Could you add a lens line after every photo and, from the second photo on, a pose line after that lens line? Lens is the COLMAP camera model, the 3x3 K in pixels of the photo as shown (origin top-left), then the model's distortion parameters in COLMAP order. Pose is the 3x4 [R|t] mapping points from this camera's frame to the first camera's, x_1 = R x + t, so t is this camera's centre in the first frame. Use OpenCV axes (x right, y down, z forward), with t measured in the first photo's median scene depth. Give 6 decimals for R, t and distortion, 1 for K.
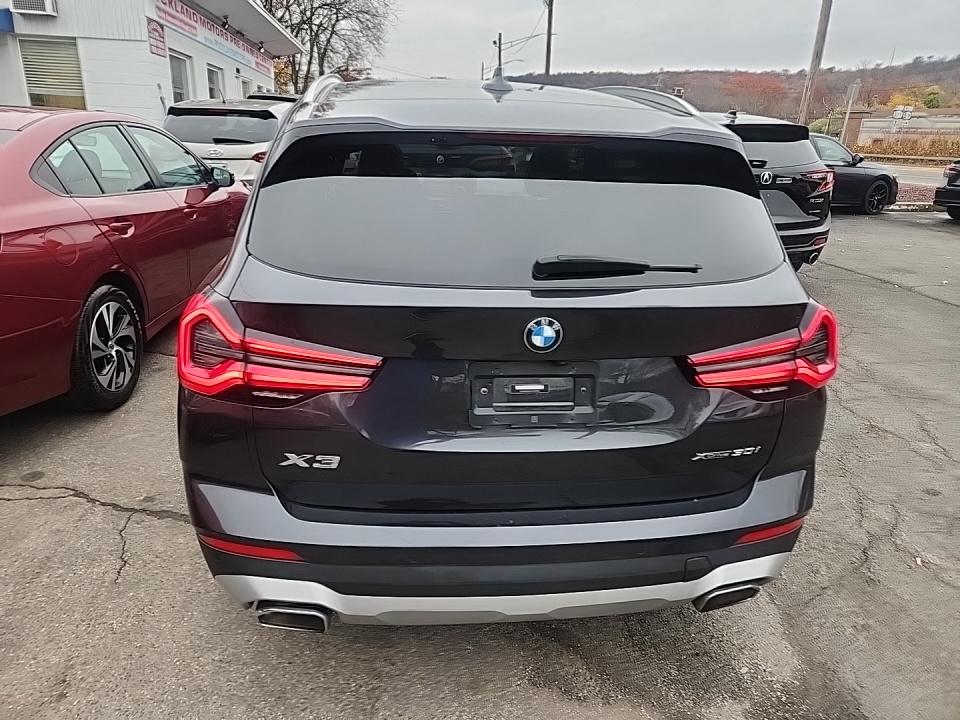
lens RADIAL K [[622.9, 0, 480.0], [0, 622.9, 360.0], [0, 0, 1]] dist [0.060387, -0.038218]
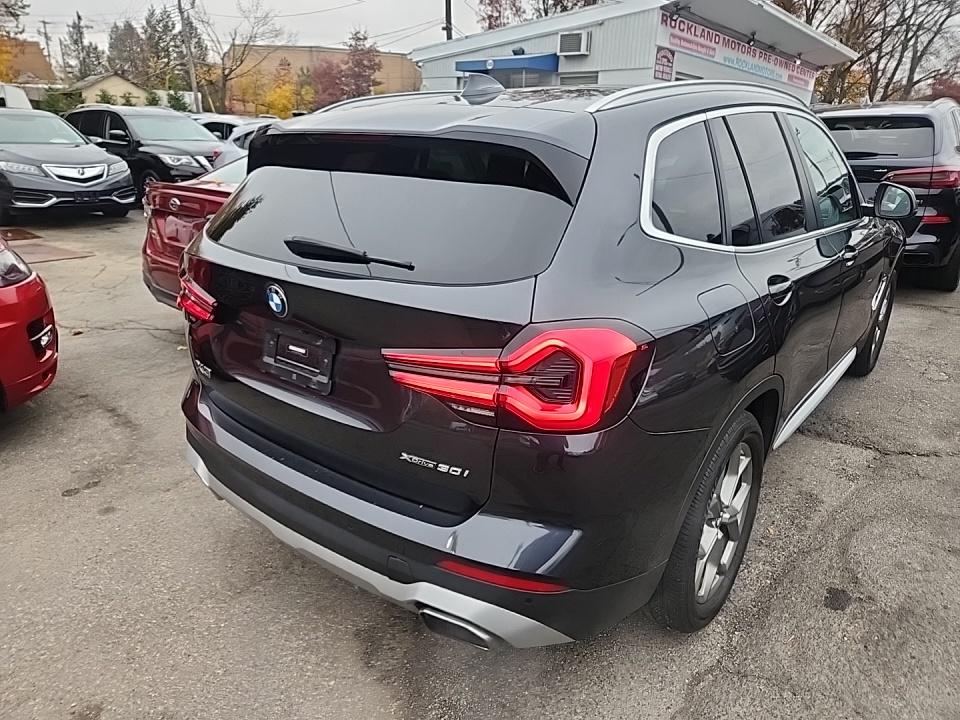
lens RADIAL K [[646.8, 0, 500.0], [0, 646.8, 372.9], [0, 0, 1]] dist [0.055146, -0.045794]
pose [[0.715501, 0.216448, -0.664236, 0.141983], [-0.228967, 0.970932, 0.069751, -0.010342], [0.660025, 0.102181, 0.744262, 0.041574]]
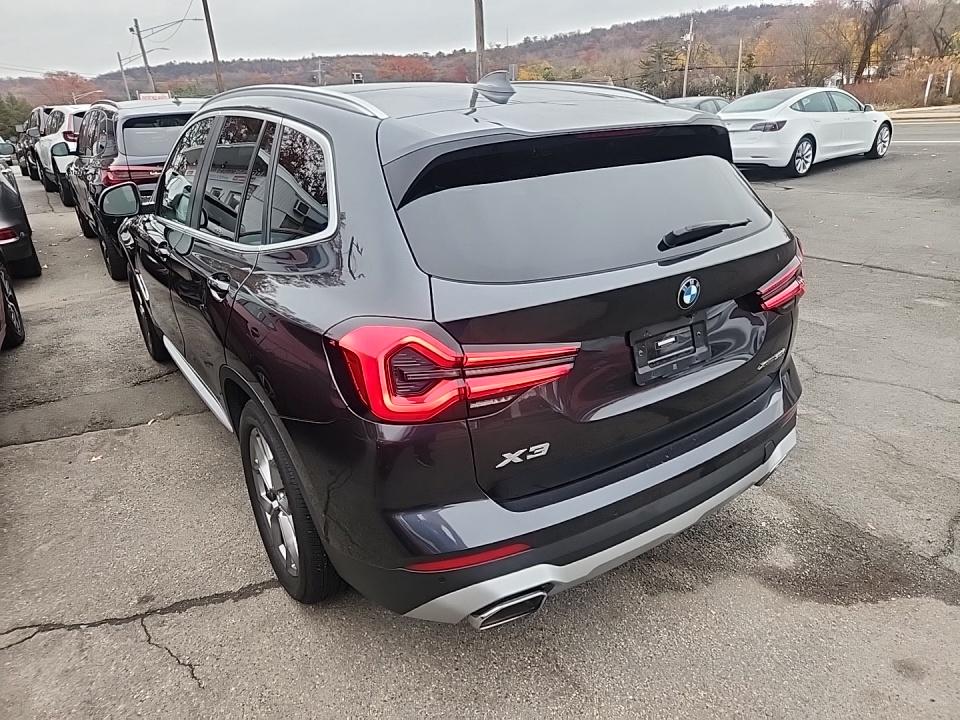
lens RADIAL K [[622.9, 0, 480.0], [0, 622.9, 360.0], [0, 0, 1]] dist [0.060387, -0.038218]
pose [[0.882843, -0.237616, 0.405126, -0.088055], [0.230073, 0.970793, 0.068022, -0.010292], [-0.409457, 0.033156, 0.911727, 0.006524]]
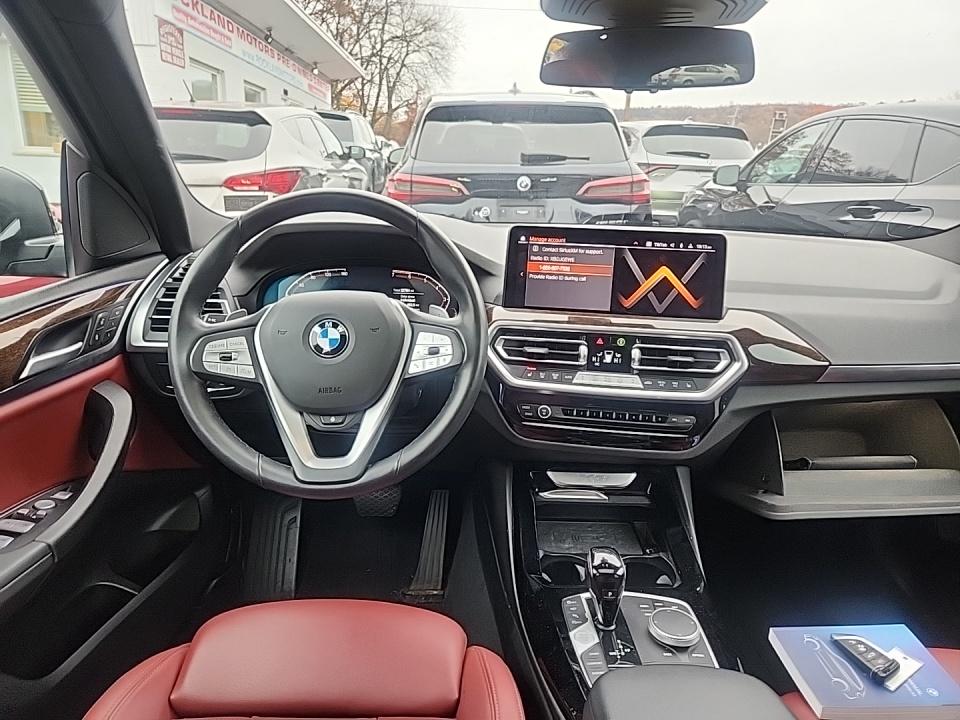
lens RADIAL K [[622.9, 0, 480.0], [0, 622.9, 360.0], [0, 0, 1]] dist [0.060387, -0.038218]
pose [[0.995061, 0.028754, -0.095005, -0.021688], [-0.033252, 0.998383, -0.046114, -0.072003], [0.093526, 0.049046, 0.994408, 0.236374]]
